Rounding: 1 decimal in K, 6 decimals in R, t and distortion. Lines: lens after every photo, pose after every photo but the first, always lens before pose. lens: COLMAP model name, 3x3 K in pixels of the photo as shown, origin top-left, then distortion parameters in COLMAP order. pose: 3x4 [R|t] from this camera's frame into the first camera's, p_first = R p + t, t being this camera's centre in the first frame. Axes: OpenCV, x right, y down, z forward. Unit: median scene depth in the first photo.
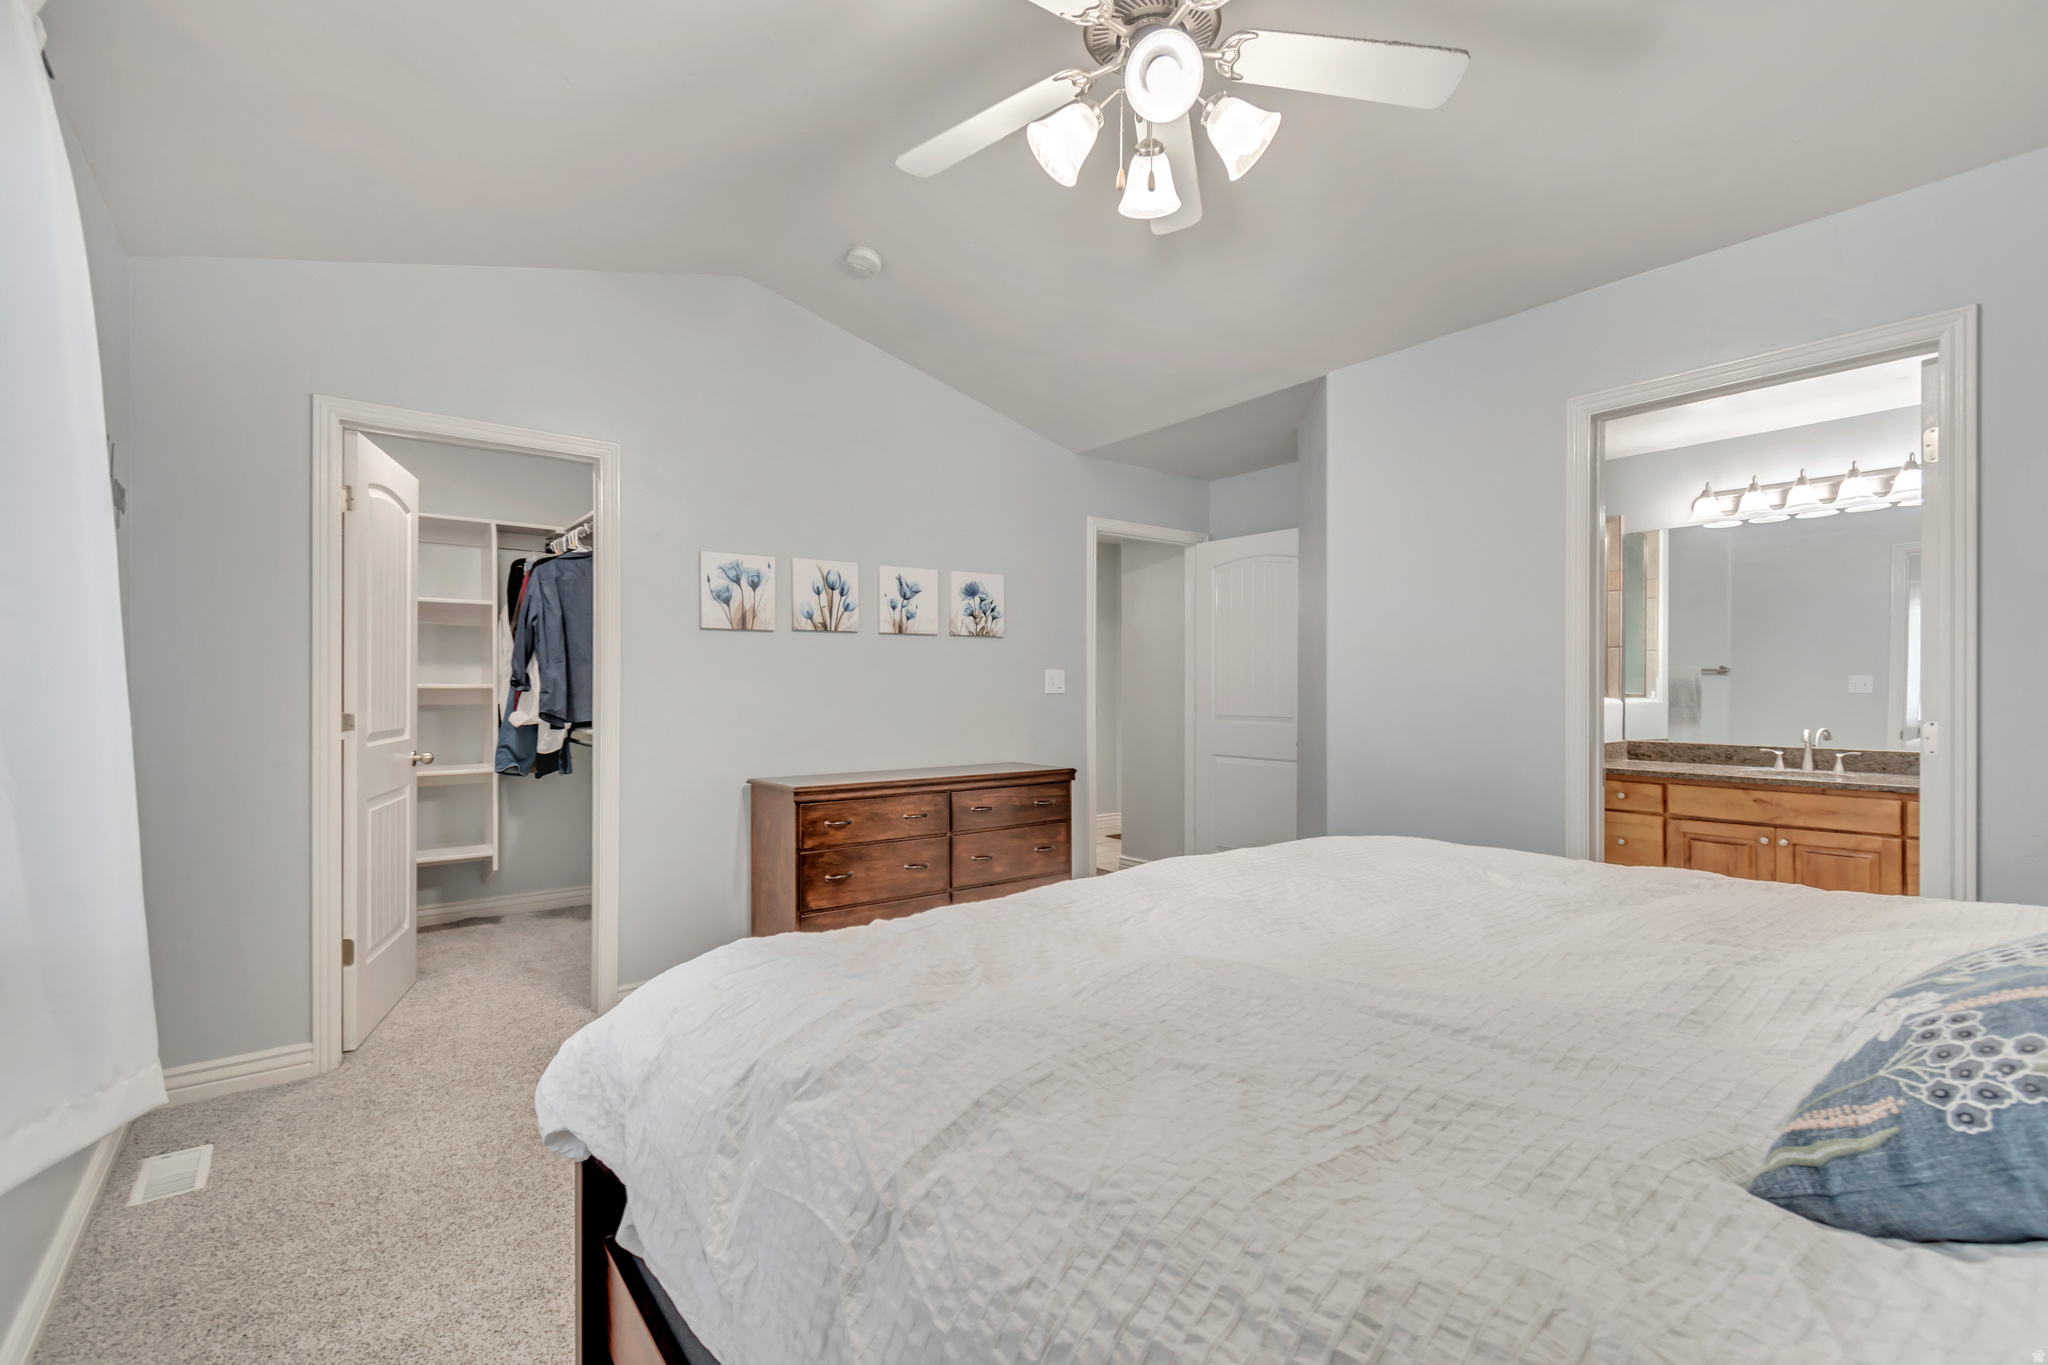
lens RADIAL K [[916.4, 0, 1020.6], [0, 916.4, 692.5], [0, 0, 1]] dist [0.005469, -0.000417]
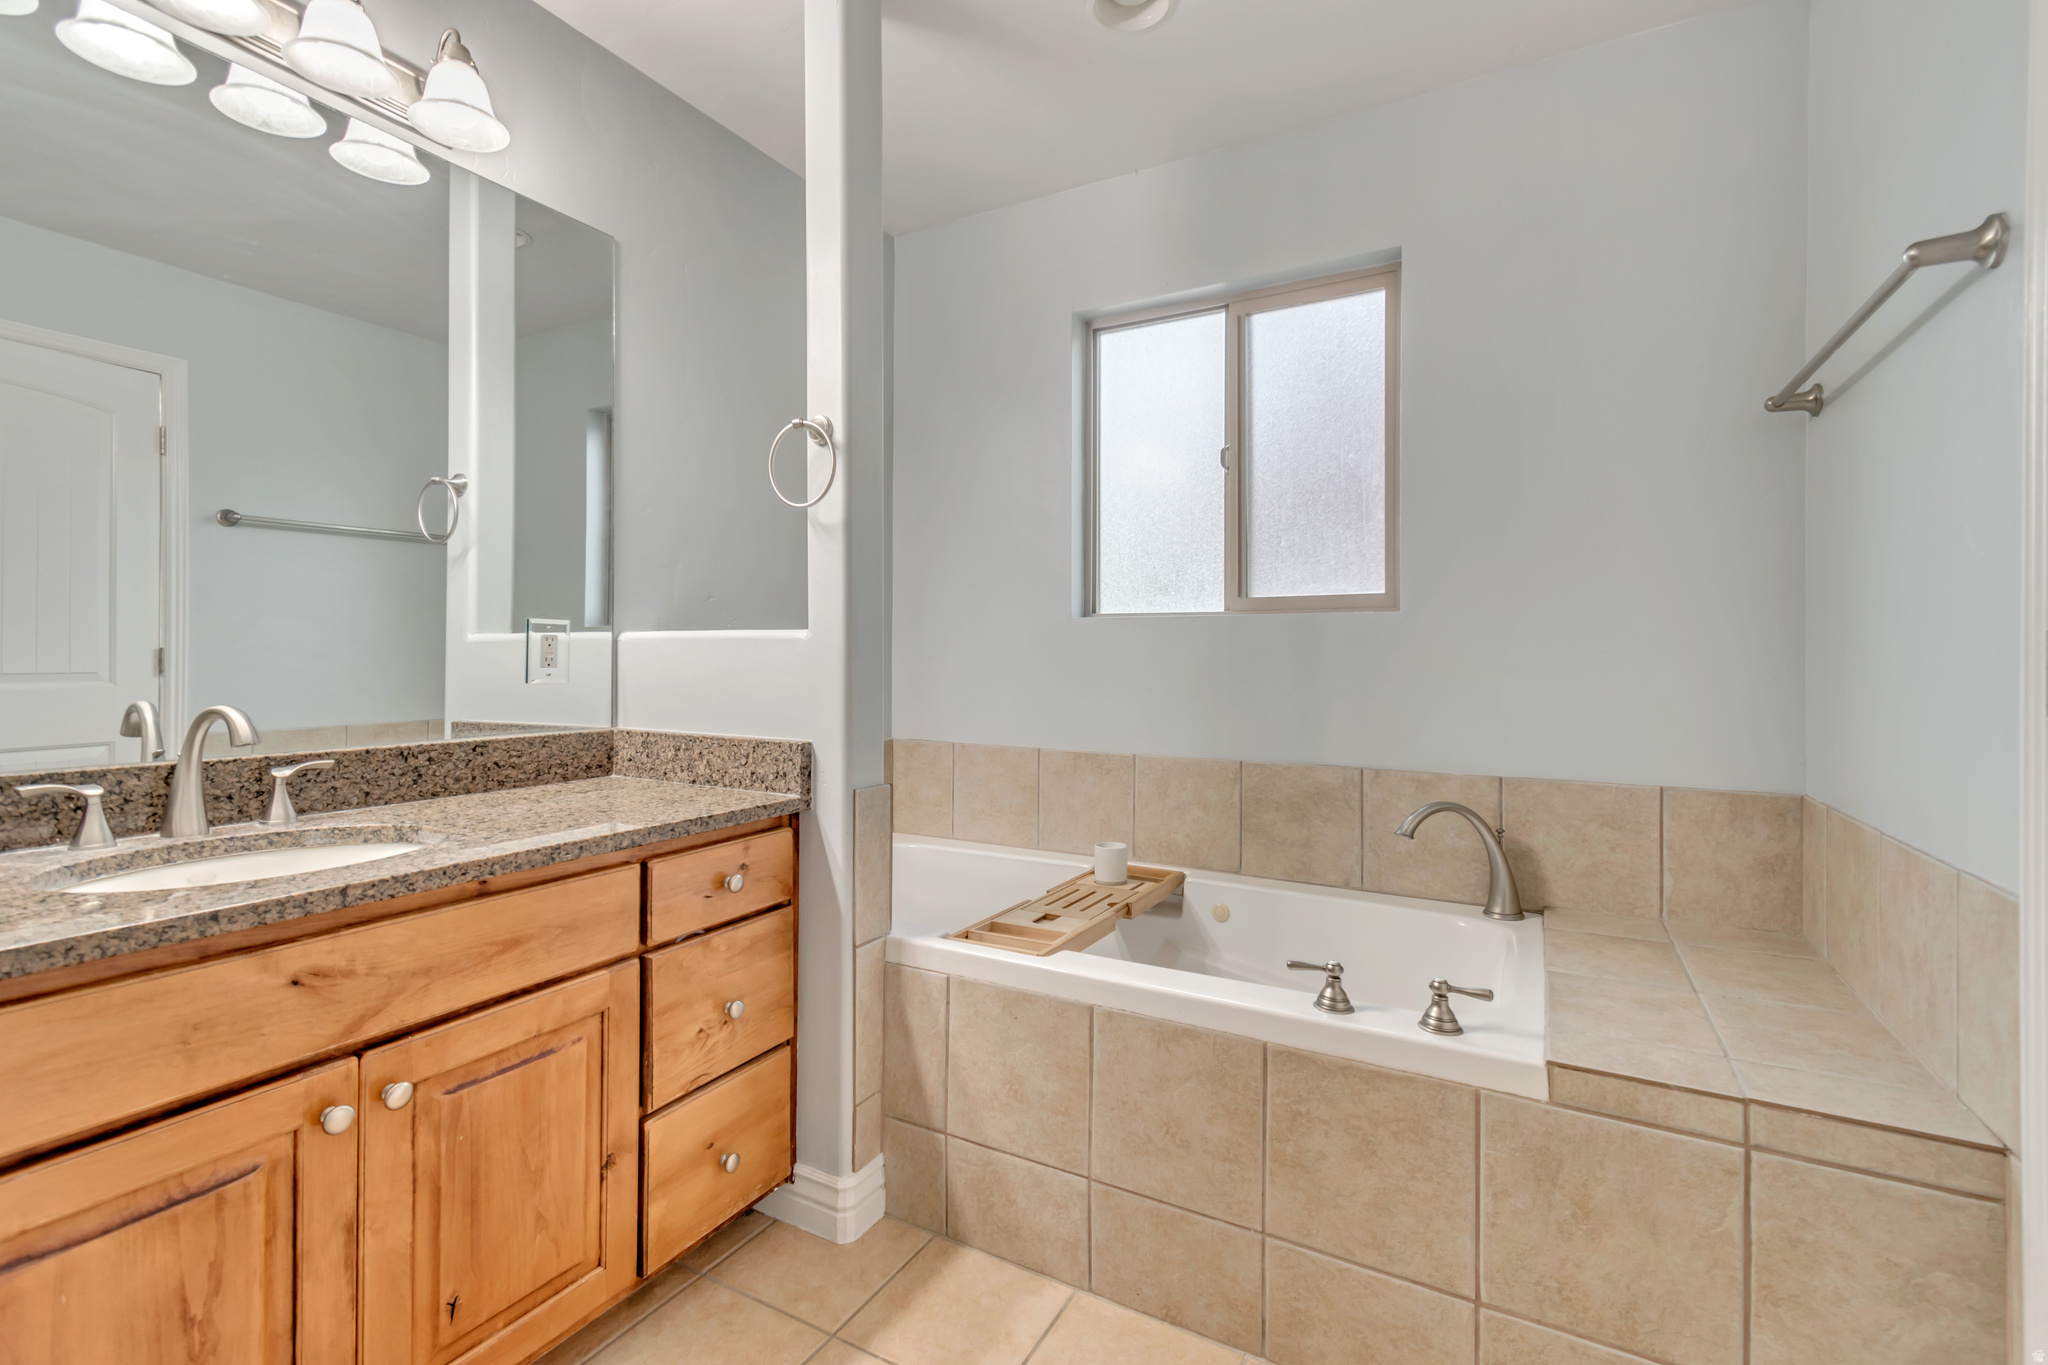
lens RADIAL K [[916.4, 0, 1014.2], [0, 916.4, 649.2], [0, 0, 1]] dist [0.005469, -0.000417]
pose [[-0.394719, 0.004788, 0.918789, 0.445865], [0.000442, 0.999987, -0.005021, 0.022367], [-0.918802, -0.001576, -0.394716, 0.858218]]
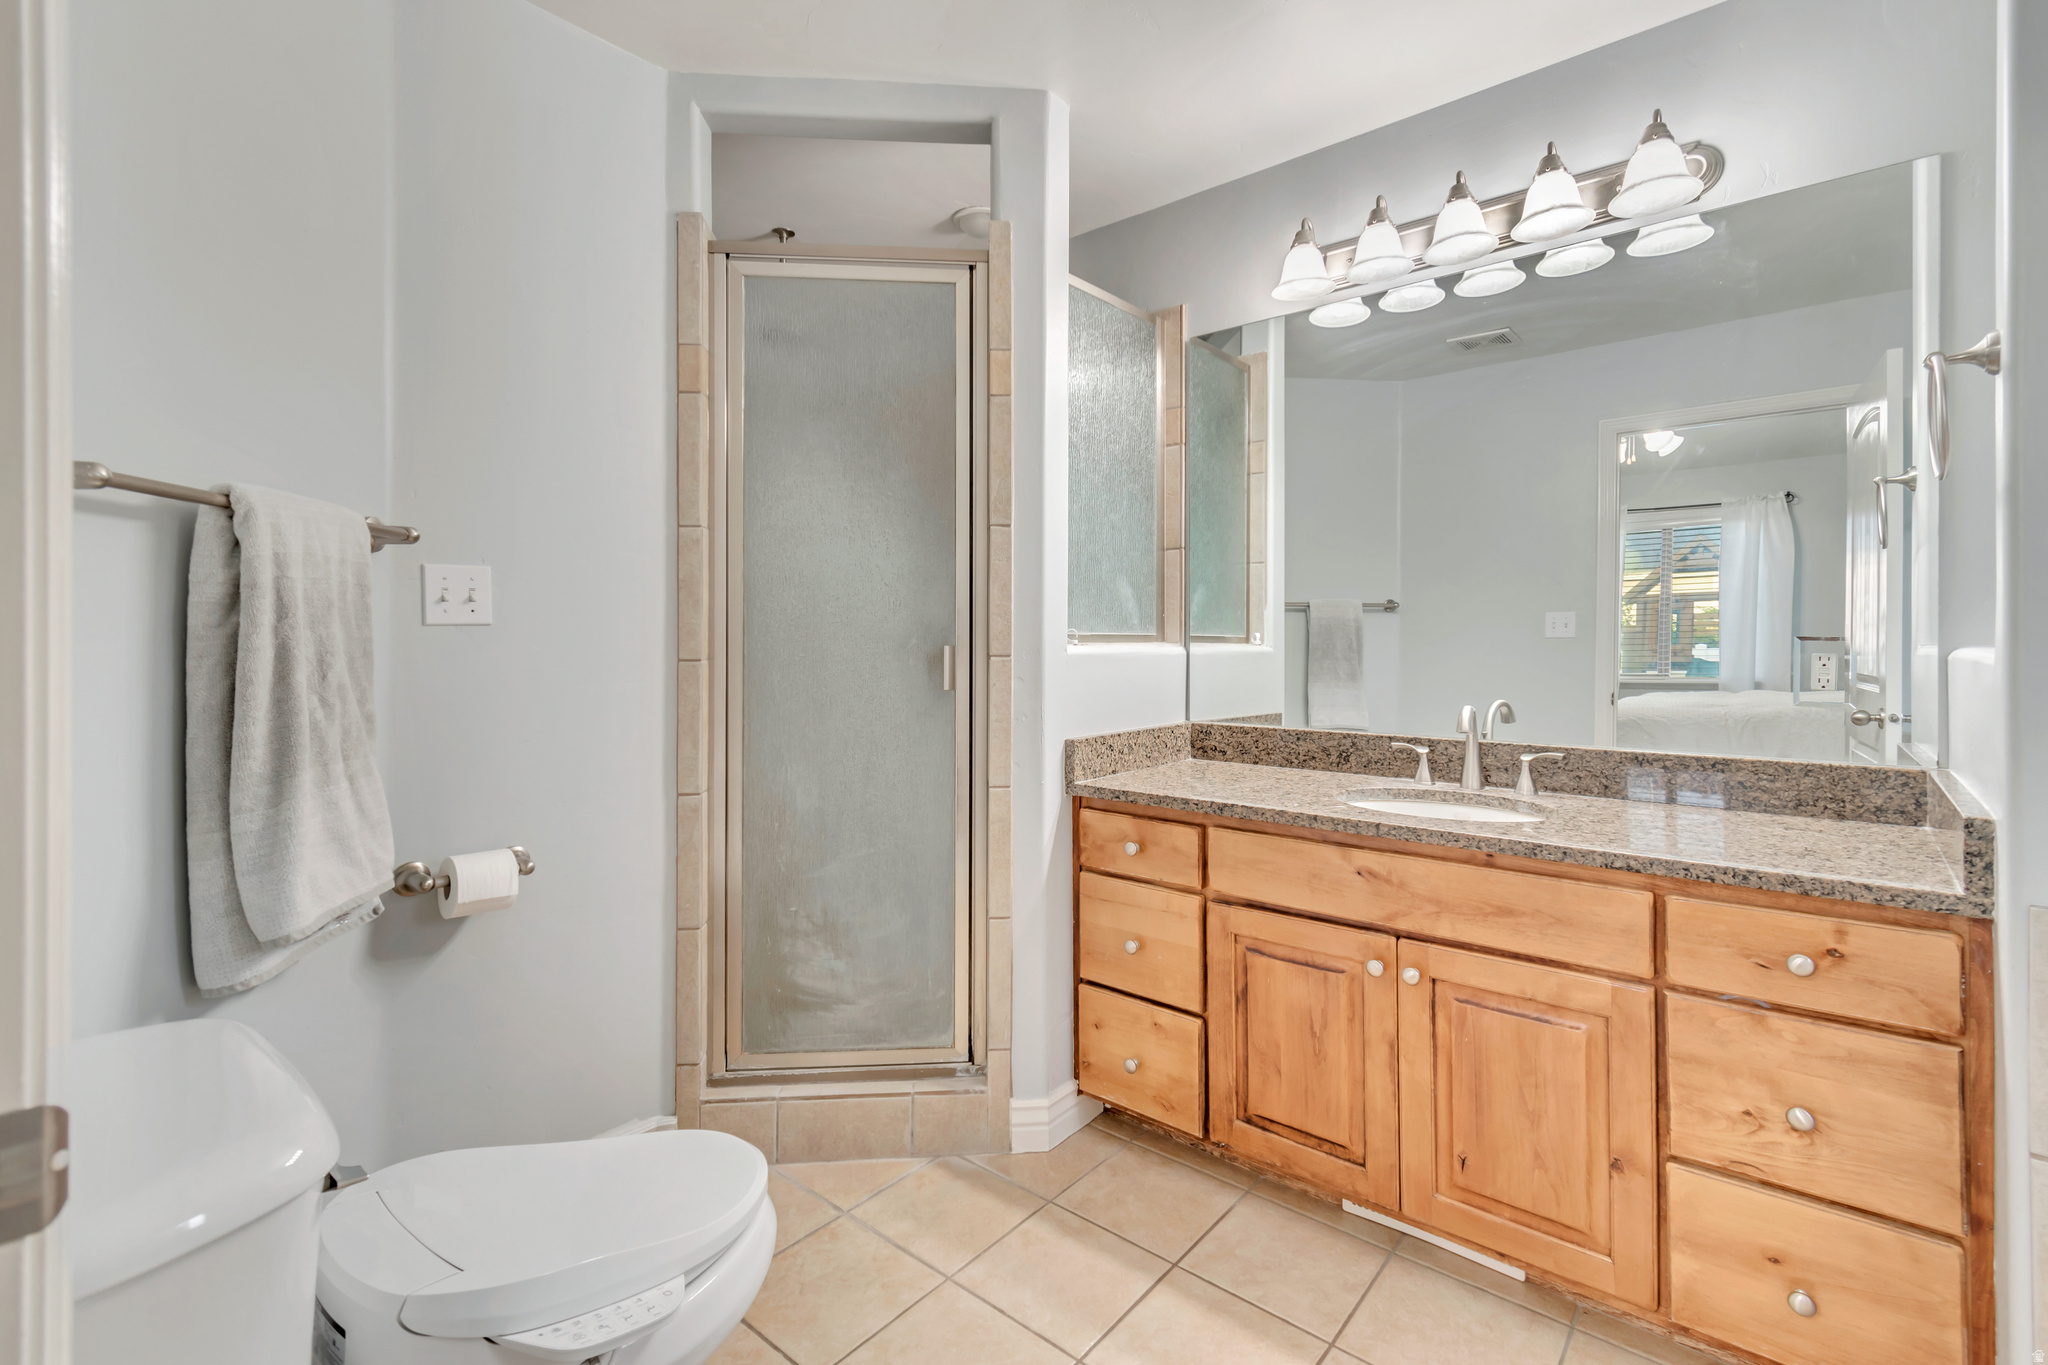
lens RADIAL K [[916.4, 0, 1024.8], [0, 916.4, 641.0], [0, 0, 1]] dist [0.005469, -0.000417]
pose [[0.977346, -0.001150, 0.211645, 0.517309], [0.002620, 0.999974, -0.006664, 0.009425], [-0.211632, 0.007067, 0.977324, 0.569414]]
